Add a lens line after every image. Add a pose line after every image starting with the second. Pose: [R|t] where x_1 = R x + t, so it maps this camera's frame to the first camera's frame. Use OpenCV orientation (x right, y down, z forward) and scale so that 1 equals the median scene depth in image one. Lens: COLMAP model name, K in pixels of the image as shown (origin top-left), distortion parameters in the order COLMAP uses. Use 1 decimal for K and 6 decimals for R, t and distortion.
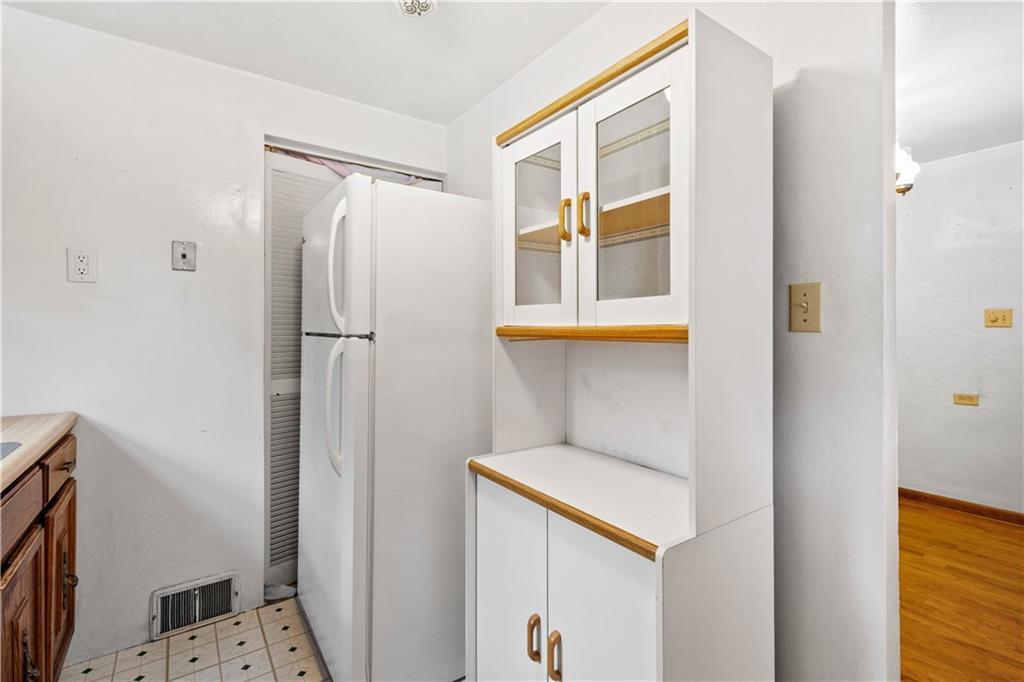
lens RADIAL K [[449.5, 0, 515.5], [0, 449.5, 334.4], [0, 0, 1]] dist [0.000325, 0.000063]
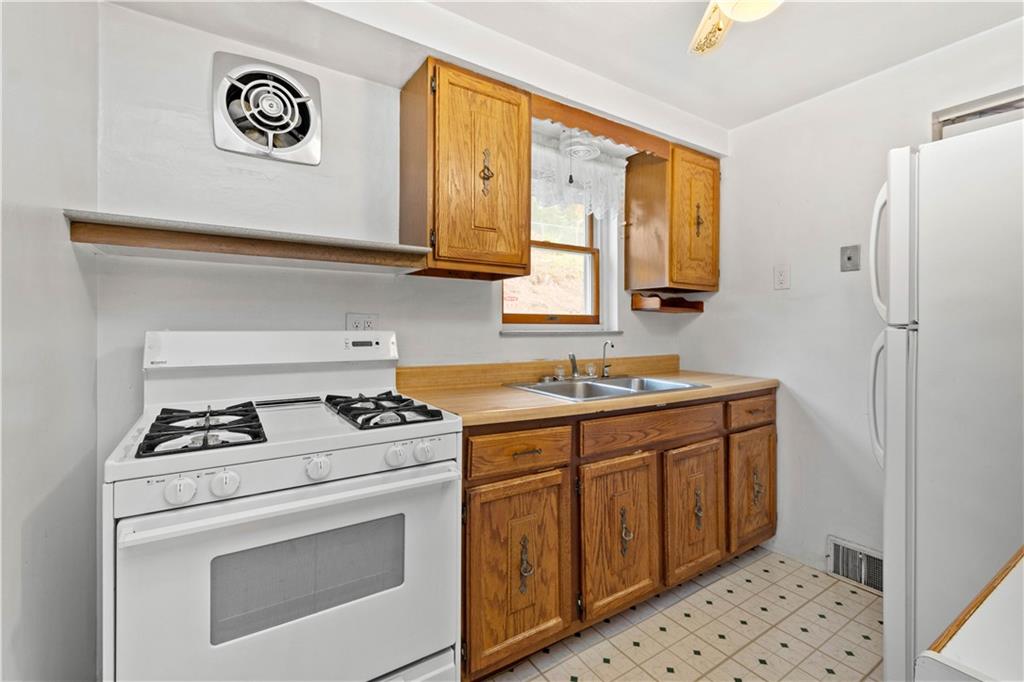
lens RADIAL K [[449.5, 0, 515.5], [0, 449.5, 334.4], [0, 0, 1]] dist [0.000325, 0.000063]
pose [[-0.015716, 0.017862, -0.999717, 0.435838], [-0.008289, 0.999804, 0.017994, 0.007970], [0.999842, 0.008570, -0.015564, 0.159772]]
